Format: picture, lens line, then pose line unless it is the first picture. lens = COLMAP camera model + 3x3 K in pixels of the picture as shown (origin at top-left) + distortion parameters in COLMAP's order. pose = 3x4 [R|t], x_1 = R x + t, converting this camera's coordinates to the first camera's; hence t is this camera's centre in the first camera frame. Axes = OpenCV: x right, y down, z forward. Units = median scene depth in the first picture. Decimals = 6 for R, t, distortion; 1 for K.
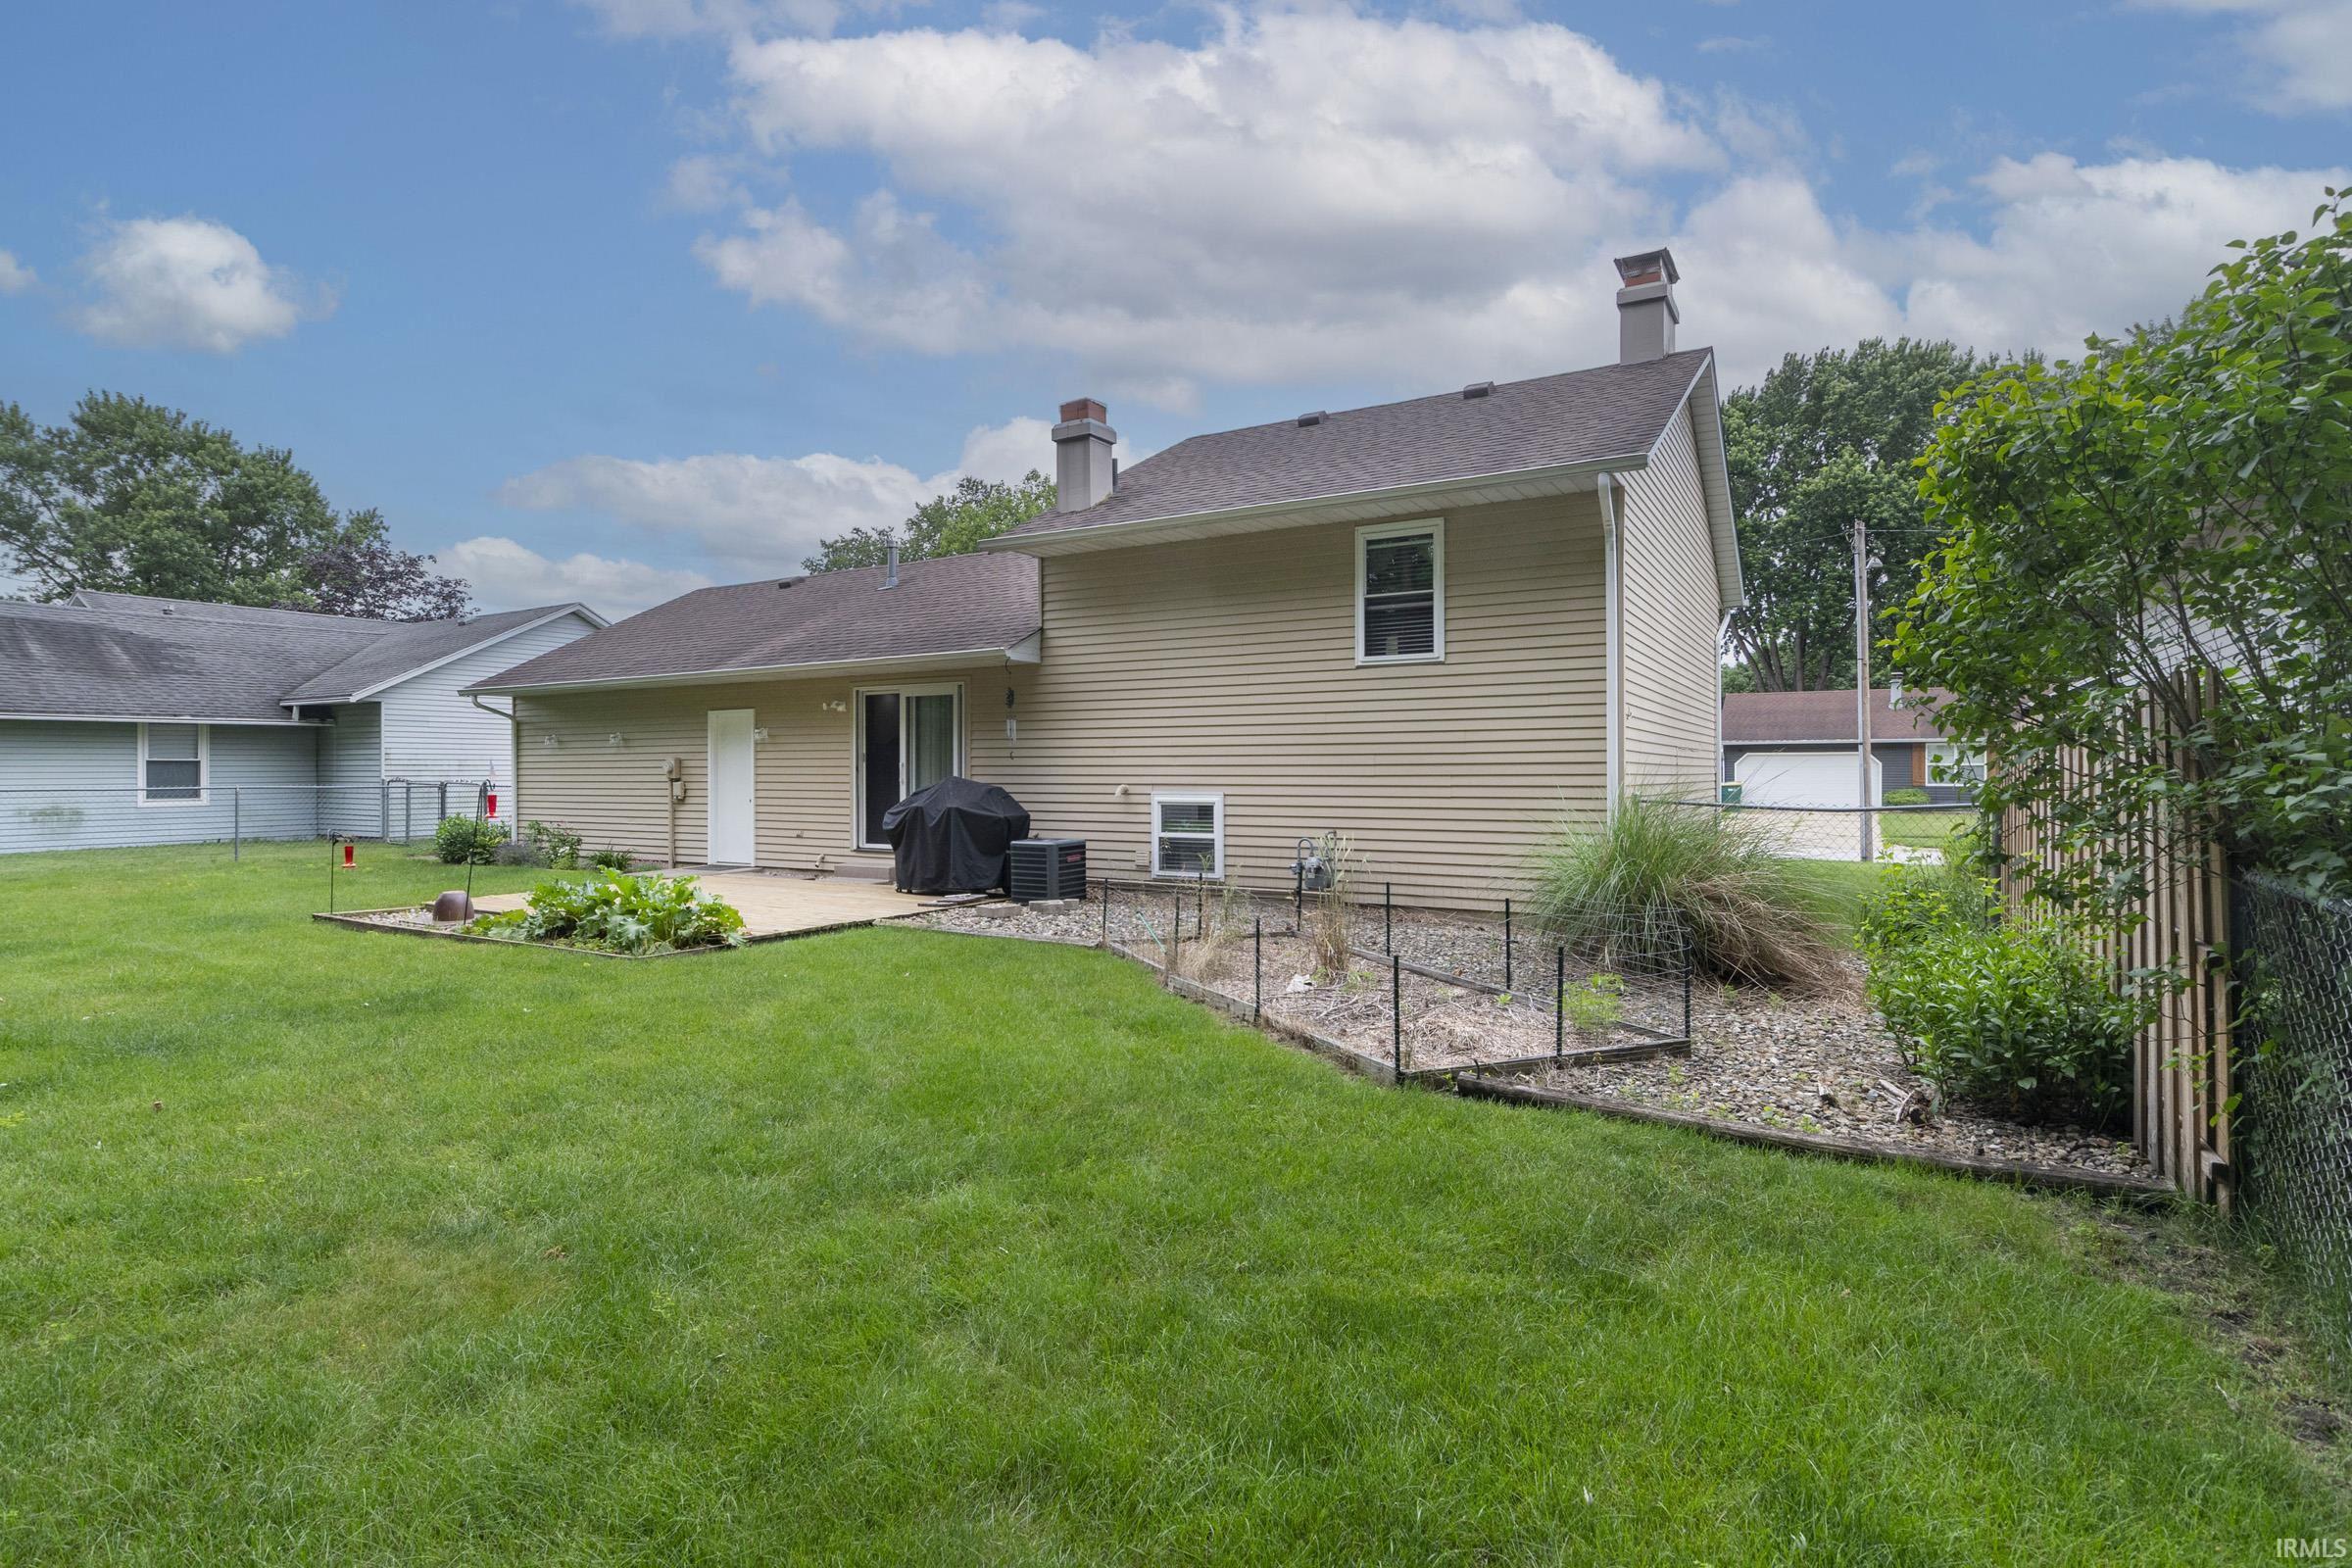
lens RADIAL K [[1147.7, 0, 1164.0], [0, 1147.7, 768.2], [0, 0, 1]] dist [-0.000351, -0.000575]
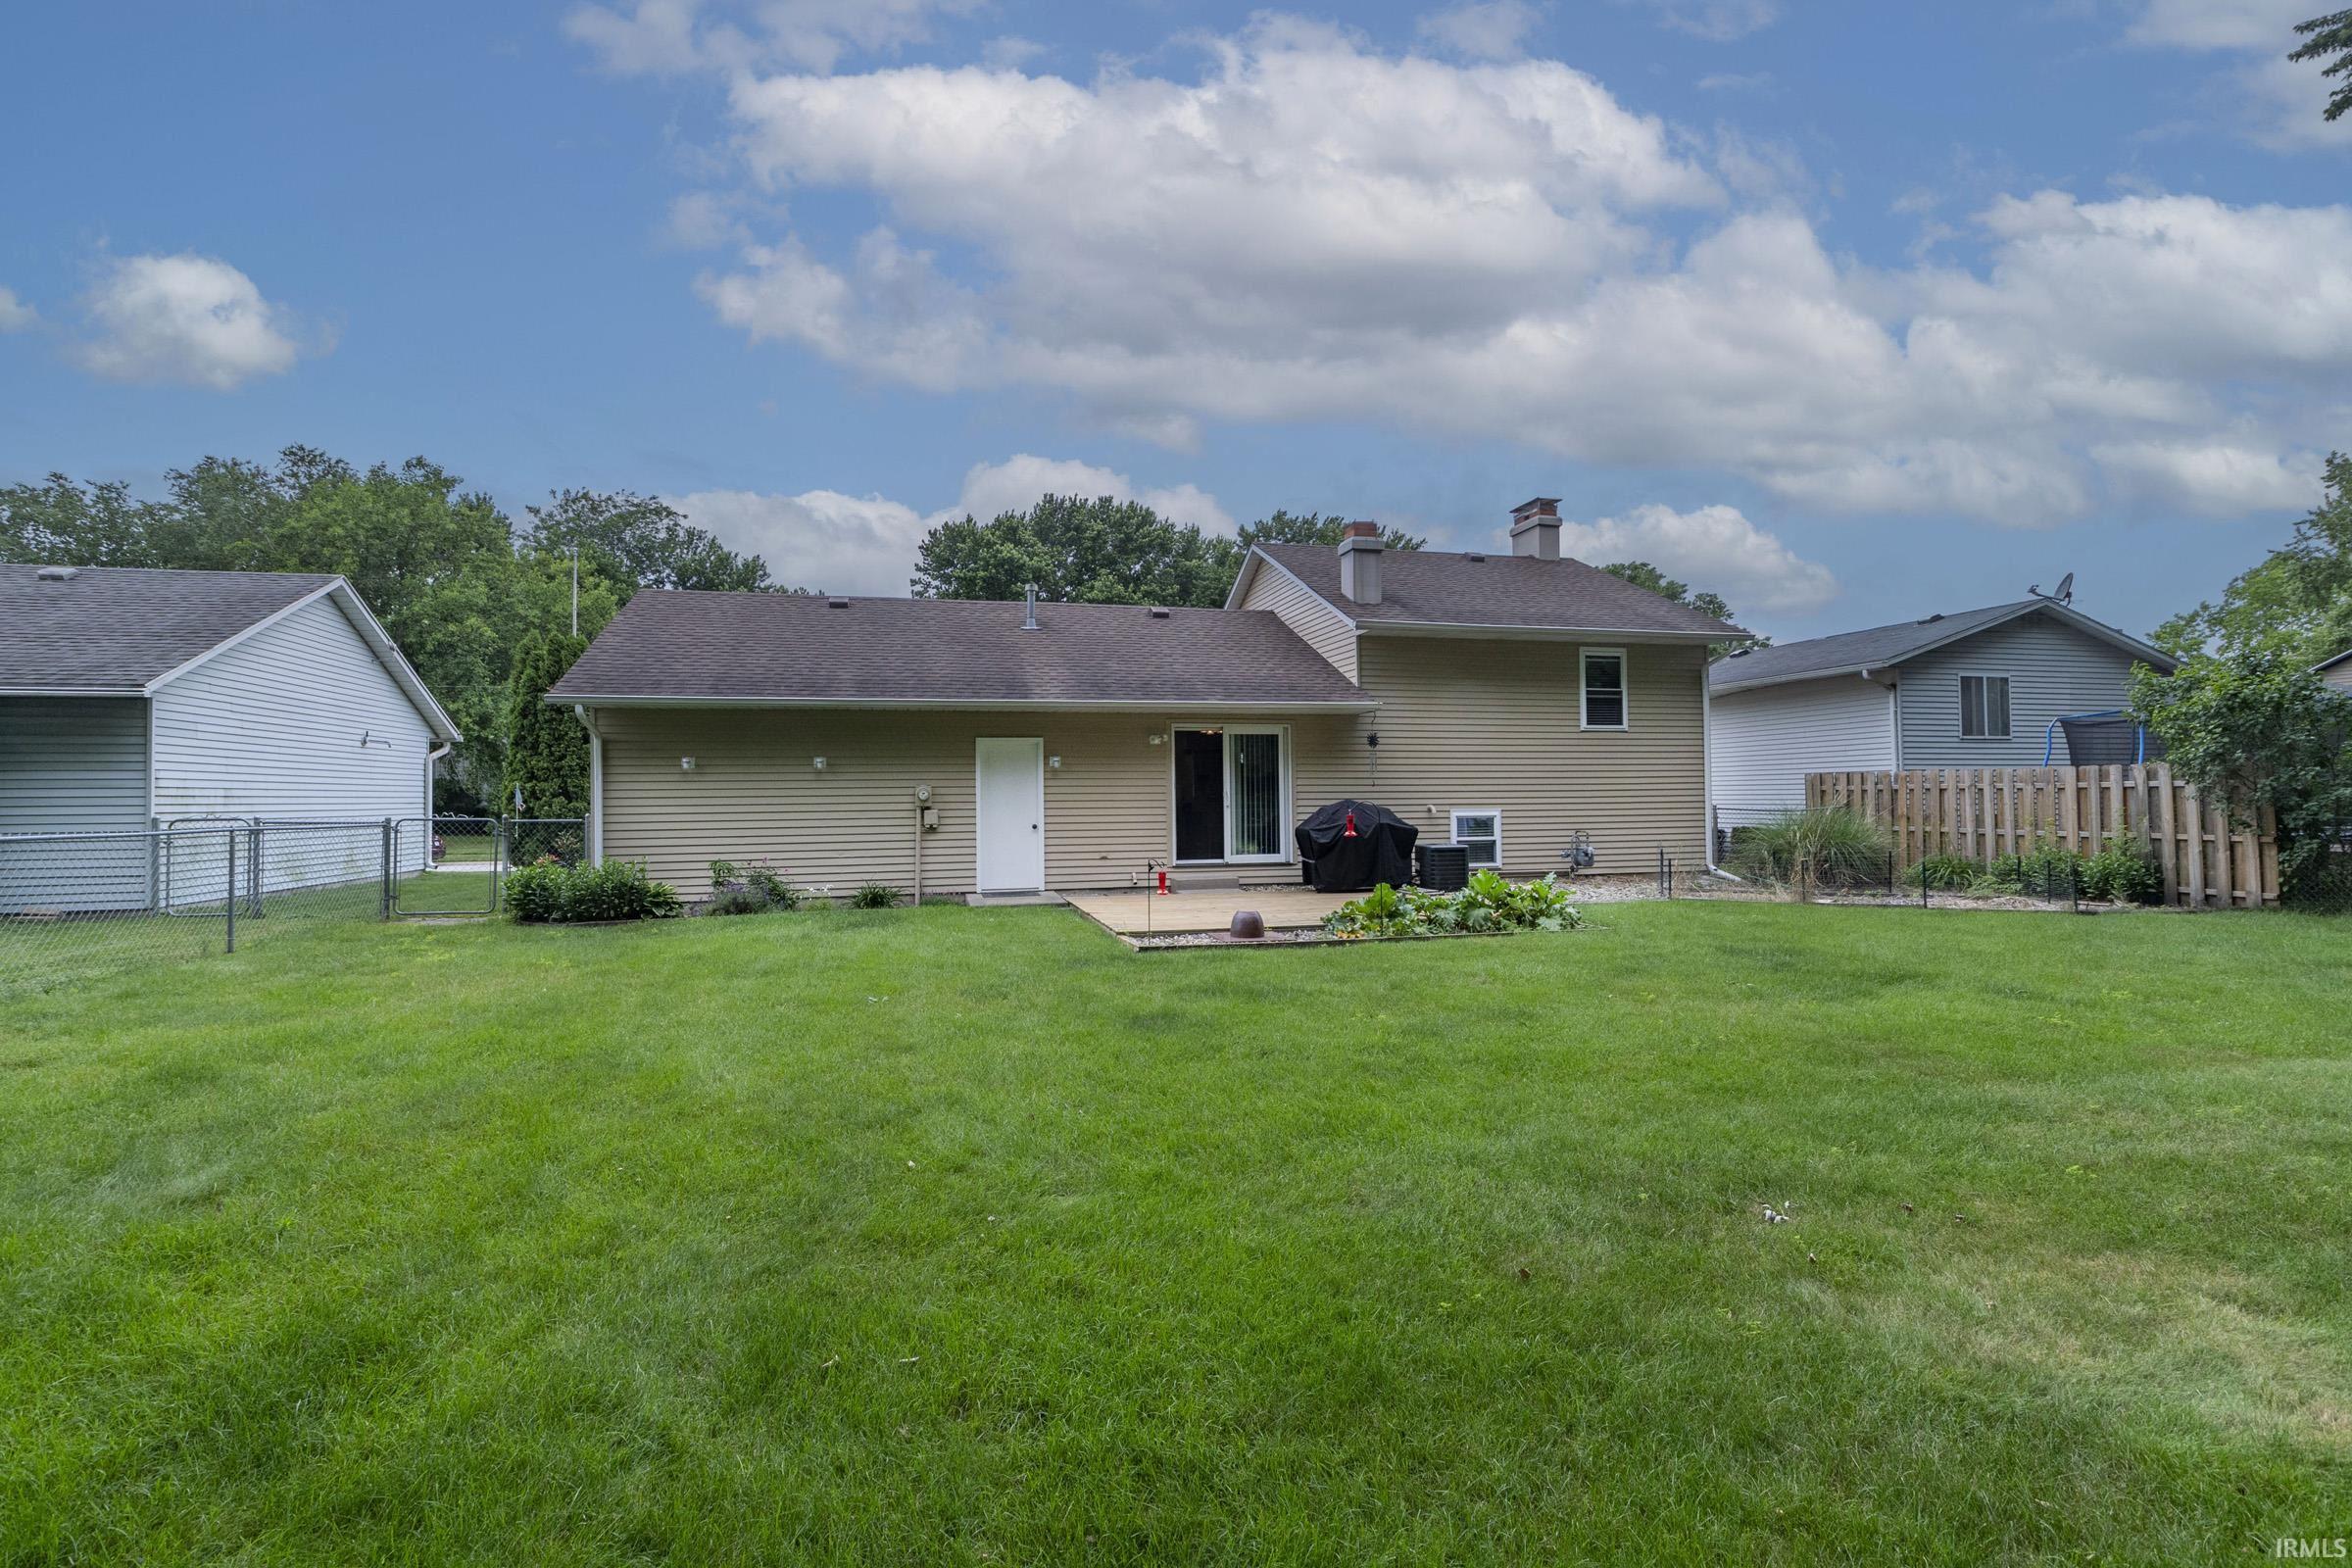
lens RADIAL K [[1030.4, 0, 1137.6], [0, 1030.4, 774.1], [0, 0, 1]] dist [-0.004062, 0.002969]
pose [[0.721775, 0.012992, 0.692006, -1.193501], [0.006967, 0.999637, -0.026033, 0.006959], [-0.692093, 0.023611, 0.721422, 0.338916]]
